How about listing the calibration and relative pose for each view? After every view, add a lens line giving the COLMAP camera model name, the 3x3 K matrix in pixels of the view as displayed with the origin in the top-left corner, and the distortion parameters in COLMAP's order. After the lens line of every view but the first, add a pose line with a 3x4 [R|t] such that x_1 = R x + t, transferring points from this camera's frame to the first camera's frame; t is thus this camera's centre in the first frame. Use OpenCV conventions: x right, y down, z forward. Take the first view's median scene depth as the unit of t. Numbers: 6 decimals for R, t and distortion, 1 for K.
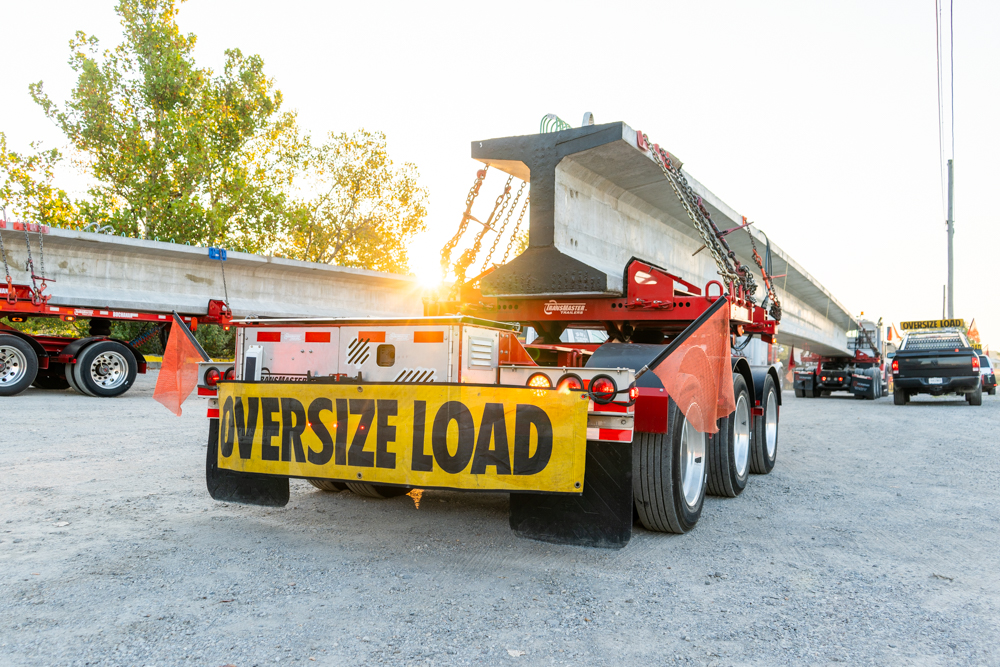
lens RADIAL K [[822.5, 0, 498.5], [0, 822.5, 327.0], [0, 0, 1]] dist [0.009746, 0.002251]
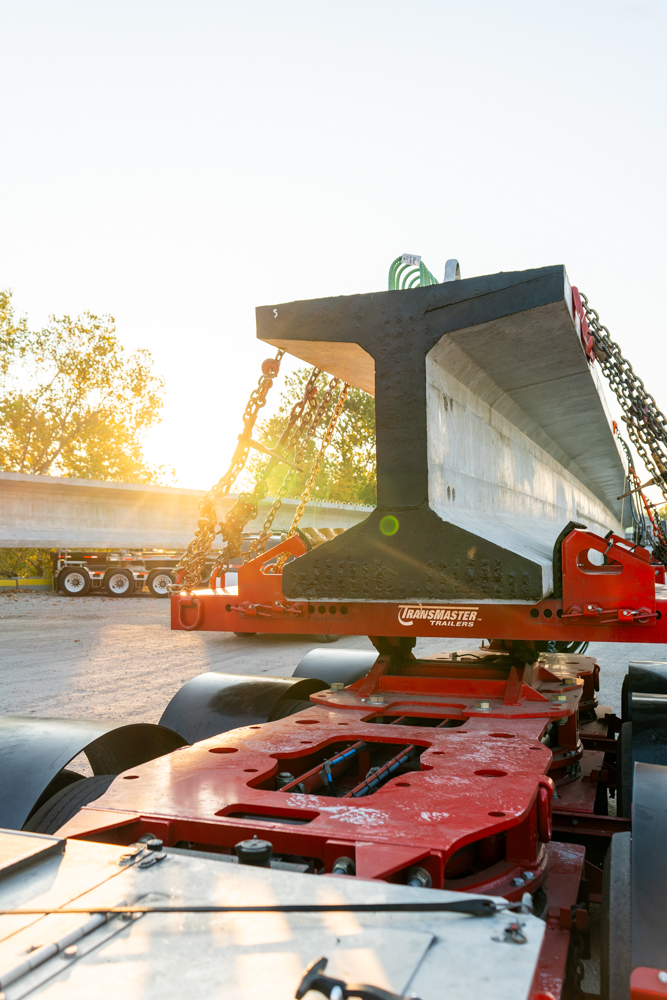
lens RADIAL K [[840.3, 0, 333.5], [0, 840.3, 500.0], [0, 0, 1]] dist [0.010338, -0.000616]
pose [[0.993505, -0.019952, 0.112022, -0.045451], [0.022151, 0.999585, -0.018425, -0.085941], [-0.111608, 0.020786, 0.993535, 0.439406]]
